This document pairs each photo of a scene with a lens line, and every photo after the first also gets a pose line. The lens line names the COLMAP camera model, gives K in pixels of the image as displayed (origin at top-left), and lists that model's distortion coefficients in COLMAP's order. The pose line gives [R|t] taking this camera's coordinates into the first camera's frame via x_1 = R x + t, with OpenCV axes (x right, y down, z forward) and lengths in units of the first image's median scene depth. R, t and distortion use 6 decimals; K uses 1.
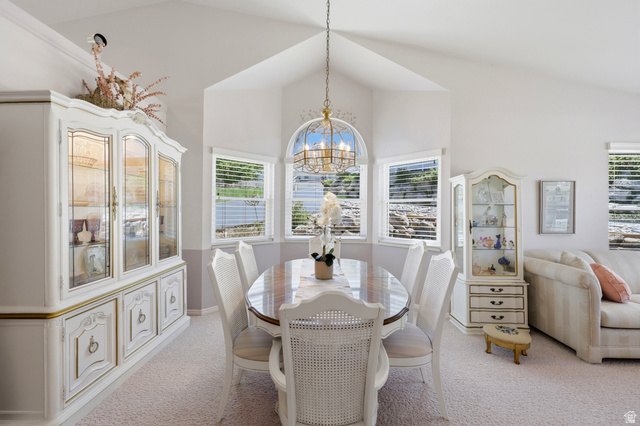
lens RADIAL K [[264.7, 0, 322.5], [0, 264.7, 207.9], [0, 0, 1]] dist [0.005021, -0.000972]
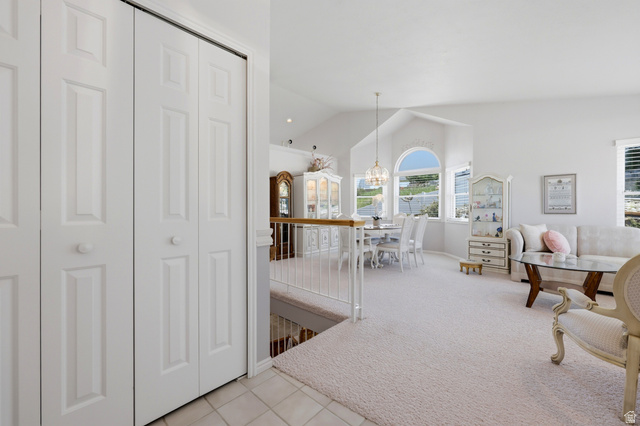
lens RADIAL K [[264.7, 0, 318.4], [0, 264.7, 210.1], [0, 0, 1]] dist [0.005021, -0.000972]
pose [[0.728607, -0.004160, -0.684920, 1.034613], [0.010555, 0.999931, 0.005154, 0.066942], [0.684851, -0.010984, 0.728600, -0.972456]]
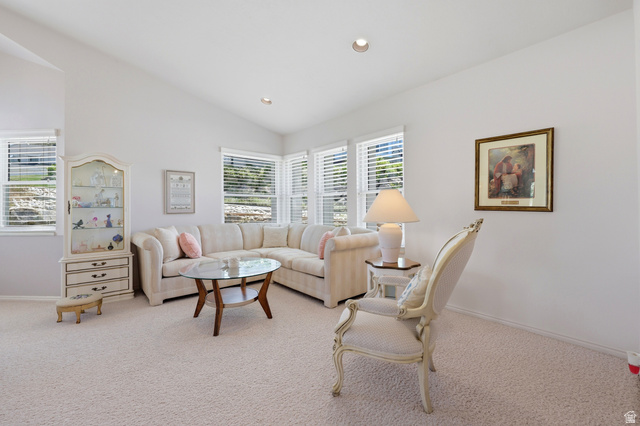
lens RADIAL K [[264.7, 0, 321.4], [0, 264.7, 206.7], [0, 0, 1]] dist [0.005021, -0.000972]
pose [[0.736529, -0.007700, 0.676362, 0.590383], [0.001290, 0.999949, 0.009979, 0.061022], [-0.676404, -0.006478, 0.736502, -0.435093]]
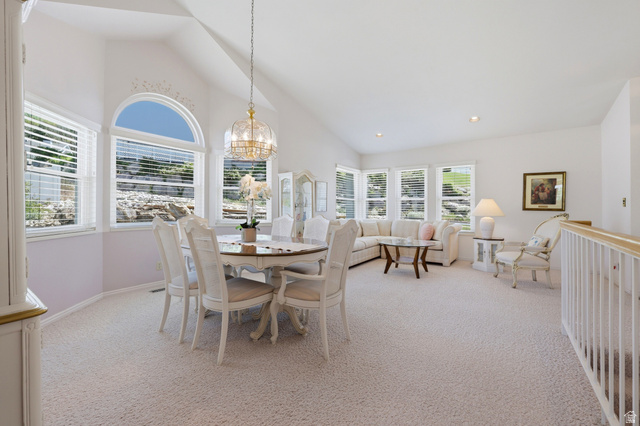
lens RADIAL K [[264.7, 0, 318.6], [0, 264.7, 206.7], [0, 0, 1]] dist [0.005021, -0.000972]
pose [[0.568582, 0.000778, 0.822626, -0.646342], [-0.009008, 0.999945, 0.005280, 0.063026], [-0.822577, -0.010412, 0.568558, 0.009998]]
